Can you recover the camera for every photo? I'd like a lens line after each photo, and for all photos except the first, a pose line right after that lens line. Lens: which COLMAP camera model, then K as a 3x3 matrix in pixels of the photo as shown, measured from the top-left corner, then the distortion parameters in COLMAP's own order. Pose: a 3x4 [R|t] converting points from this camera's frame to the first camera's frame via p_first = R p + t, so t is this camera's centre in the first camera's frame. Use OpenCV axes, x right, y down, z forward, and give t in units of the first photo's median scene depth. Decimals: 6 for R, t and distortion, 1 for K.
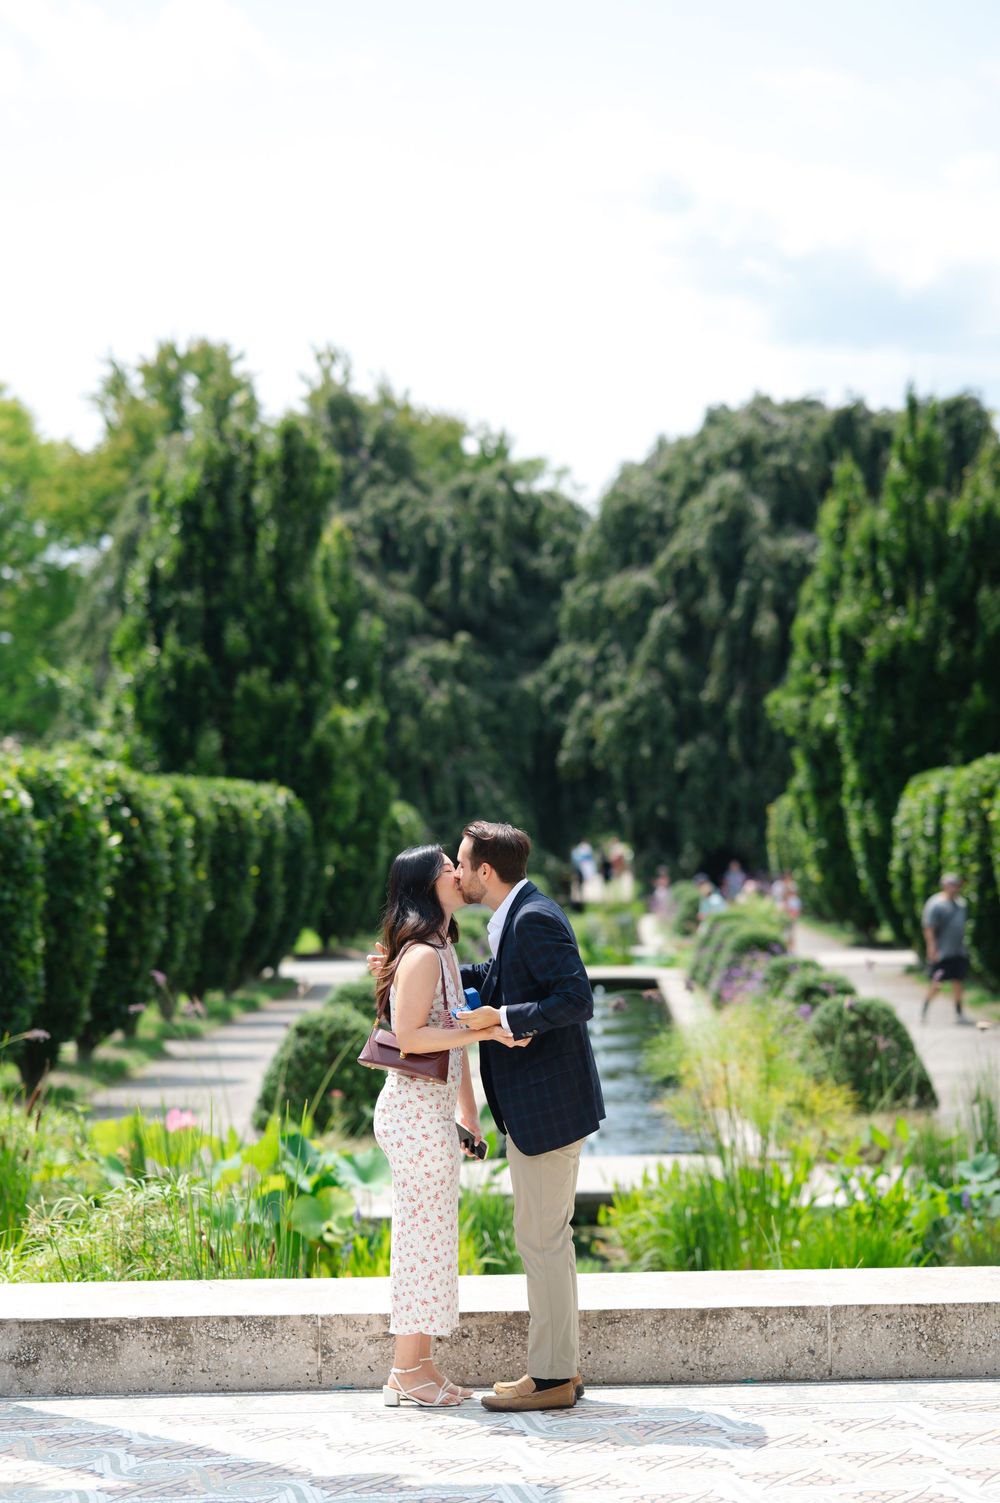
lens RADIAL K [[3684.9, 0, 489.3], [0, 3684.9, 807.9], [0, 0, 1]] dist [-0.007207, 0.170023]
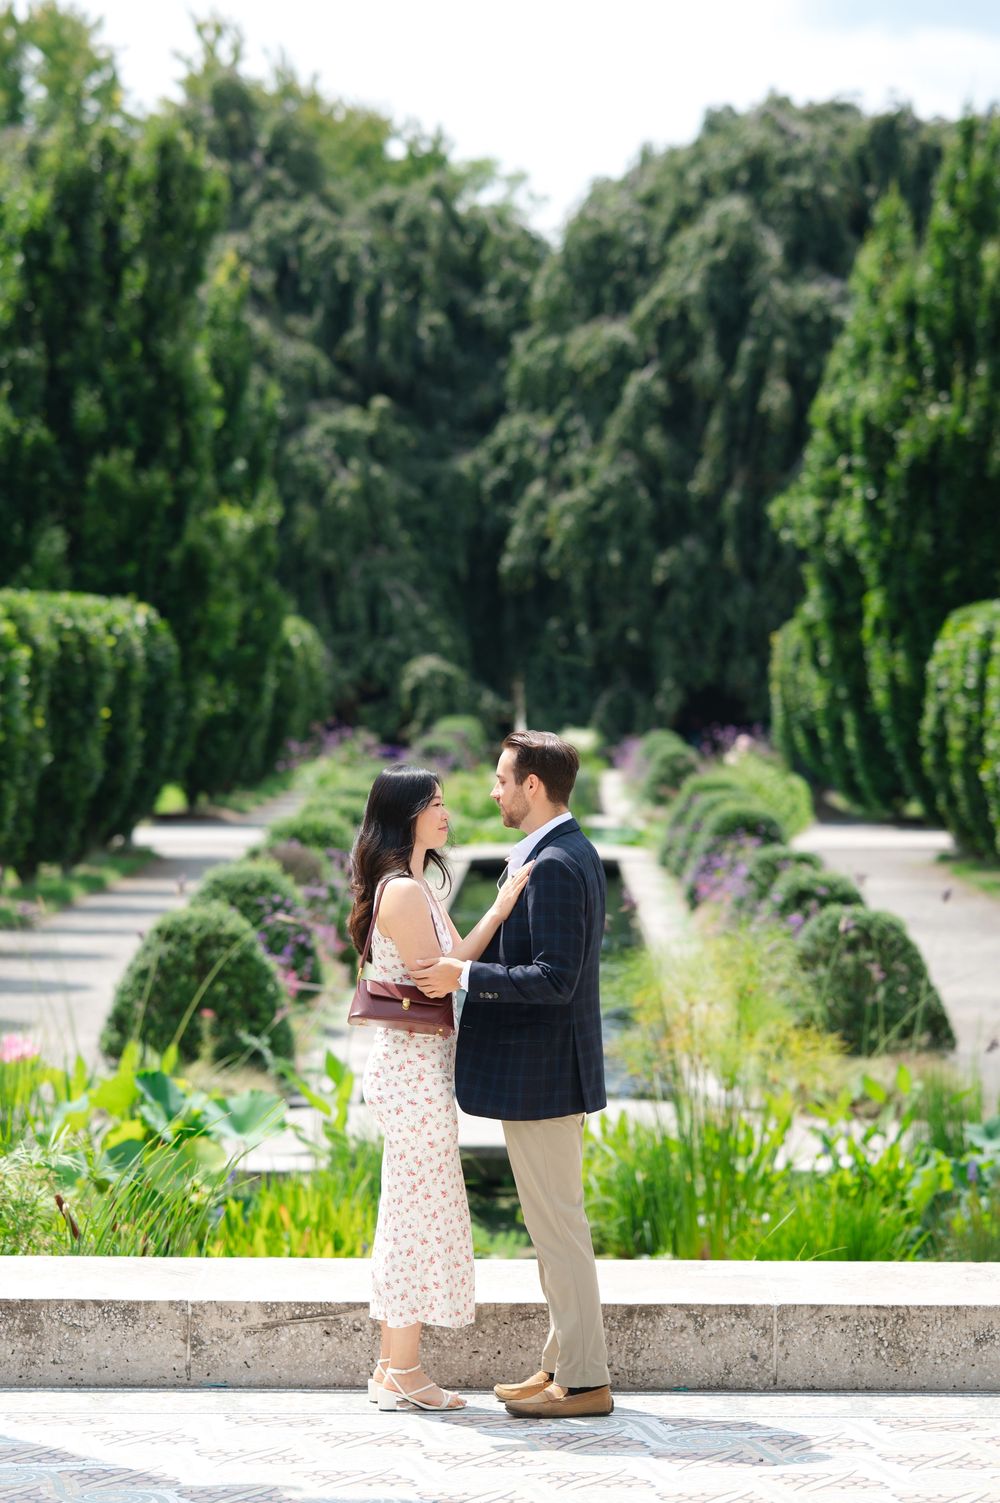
lens RADIAL K [[4040.2, 0, 439.4], [0, 4040.2, 753.8], [0, 0, 1]] dist [0.028565, -0.444586]
pose [[0.999615, 0.025716, 0.010413, -0.001662], [-0.025707, 0.999669, -0.000944, 0.025378], [-0.010434, 0.000676, 0.999945, 0.147490]]
